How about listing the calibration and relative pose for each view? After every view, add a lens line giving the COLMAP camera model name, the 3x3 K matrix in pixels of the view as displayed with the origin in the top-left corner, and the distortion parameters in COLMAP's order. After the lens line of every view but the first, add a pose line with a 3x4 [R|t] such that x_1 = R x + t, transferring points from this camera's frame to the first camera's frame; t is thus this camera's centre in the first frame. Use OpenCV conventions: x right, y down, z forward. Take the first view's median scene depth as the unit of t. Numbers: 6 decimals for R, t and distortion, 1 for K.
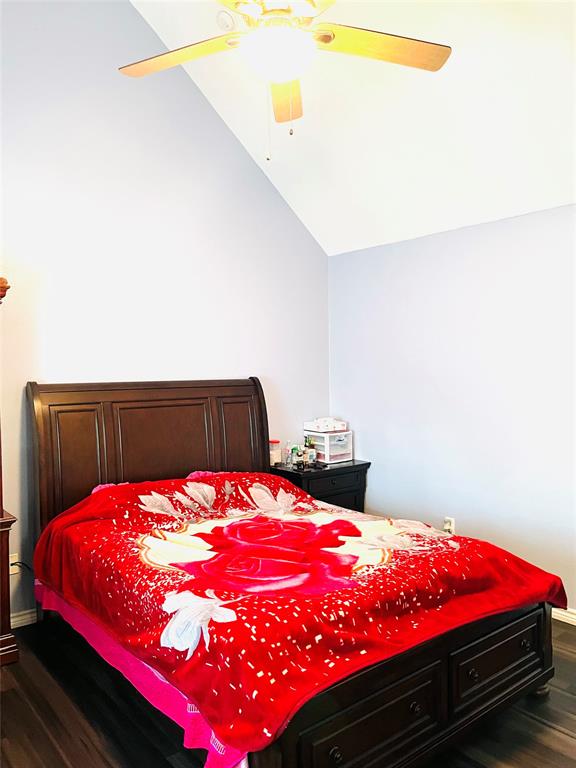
lens RADIAL K [[579.7, 0, 288.0], [0, 579.7, 384.0], [0, 0, 1]] dist [0.067372, -0.109285]
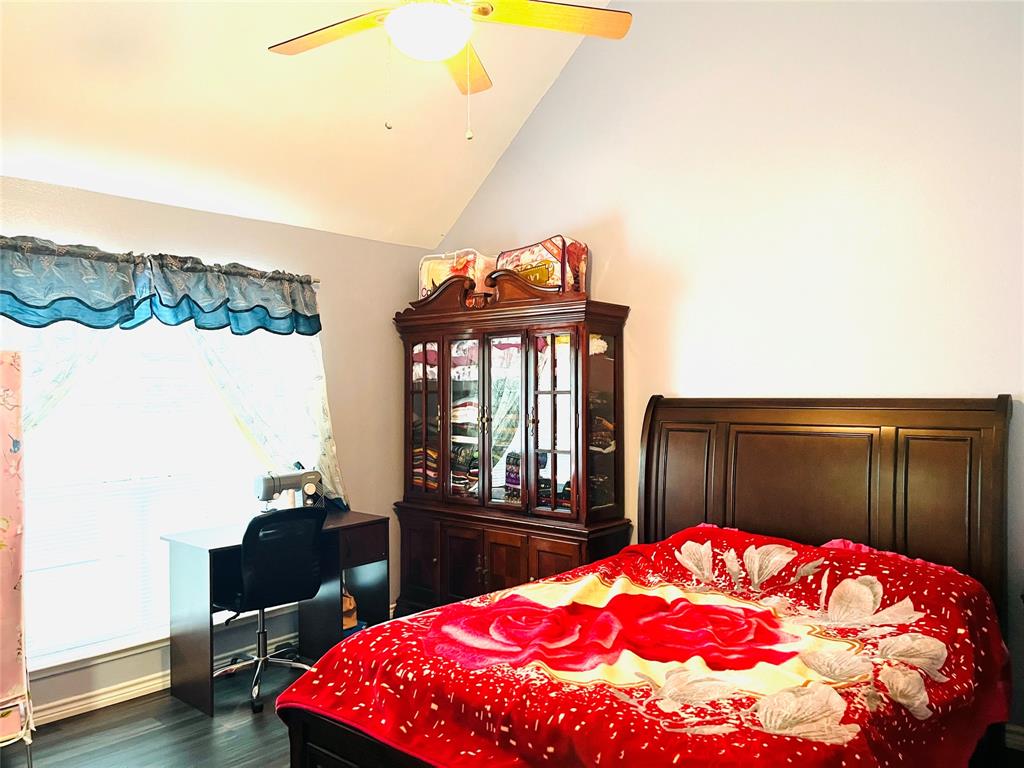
lens RADIAL K [[772.9, 0, 513.1], [0, 772.9, 379.2], [0, 0, 1]] dist [0.067372, -0.109285]
pose [[0.177921, -0.002703, -0.984041, 1.086567], [-0.018441, 0.999811, -0.006080, -0.025589], [0.983872, 0.019228, 0.177838, 0.836836]]
